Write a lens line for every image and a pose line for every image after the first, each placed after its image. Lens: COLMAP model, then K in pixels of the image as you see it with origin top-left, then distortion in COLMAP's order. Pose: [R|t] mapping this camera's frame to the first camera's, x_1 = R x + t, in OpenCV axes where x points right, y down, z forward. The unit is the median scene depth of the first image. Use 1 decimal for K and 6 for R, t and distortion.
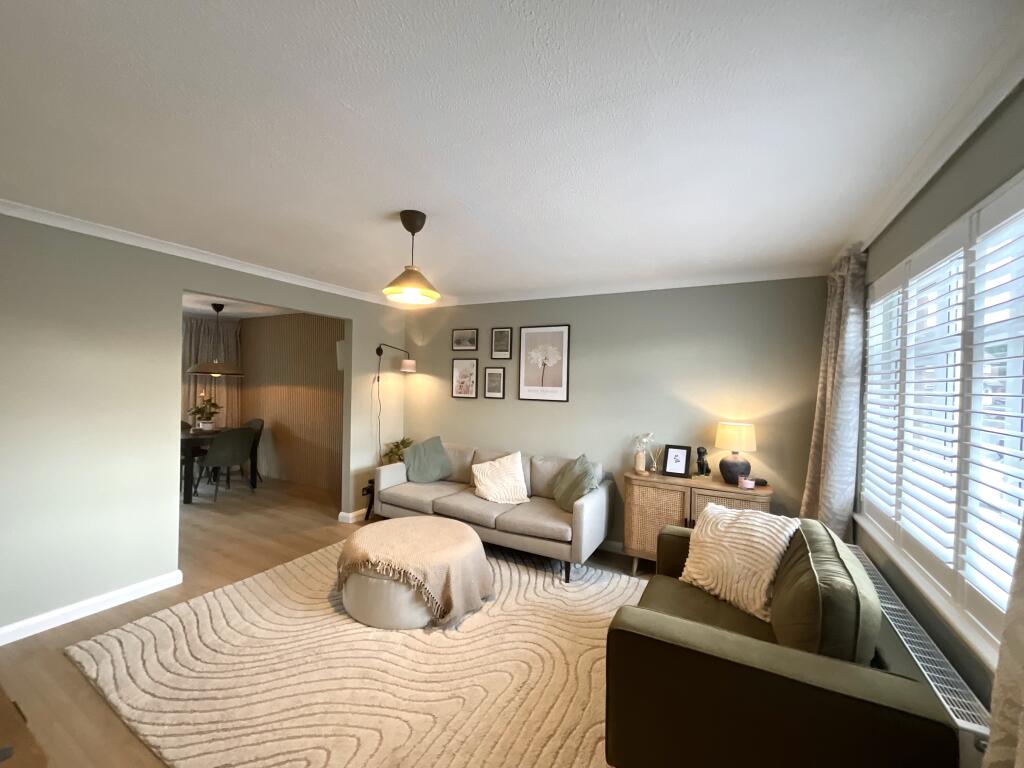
lens RADIAL K [[411.4, 0, 510.5], [0, 411.4, 381.3], [0, 0, 1]] dist [-0.001168, -0.000312]
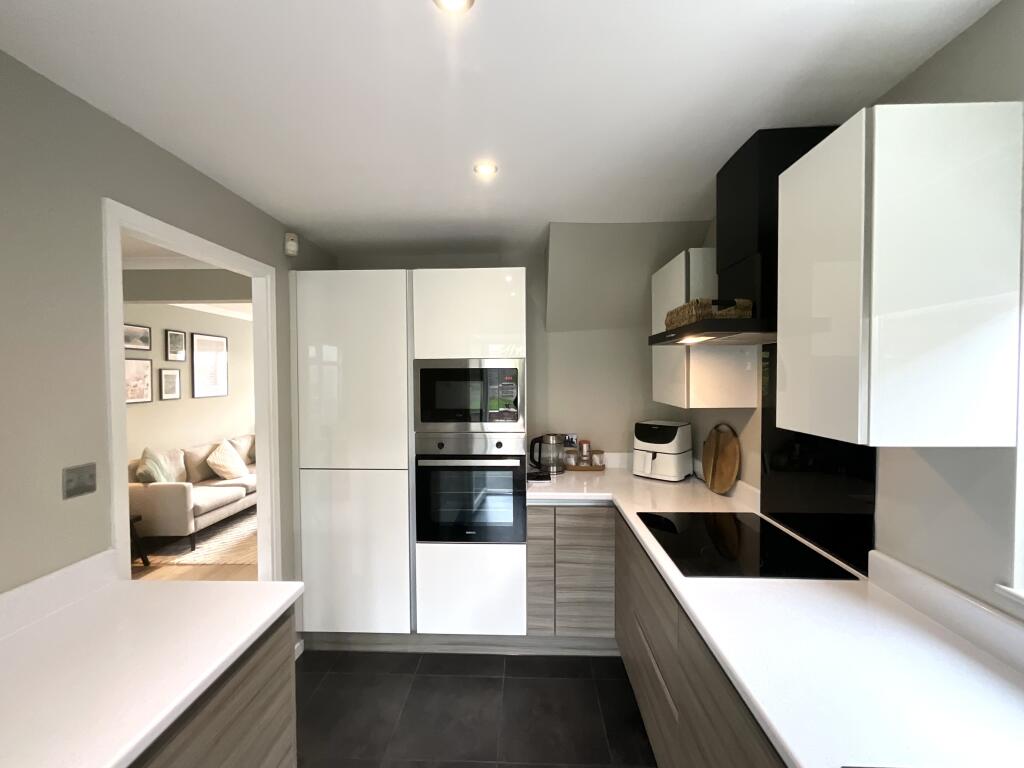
lens RADIAL K [[411.4, 0, 513.9], [0, 411.4, 383.4], [0, 0, 1]] dist [-0.001168, -0.000312]
pose [[-0.443356, -0.044700, 0.895230, -1.338719], [-0.009318, 0.998932, 0.045264, -0.053000], [-0.896297, 0.011726, -0.443299, 0.705903]]
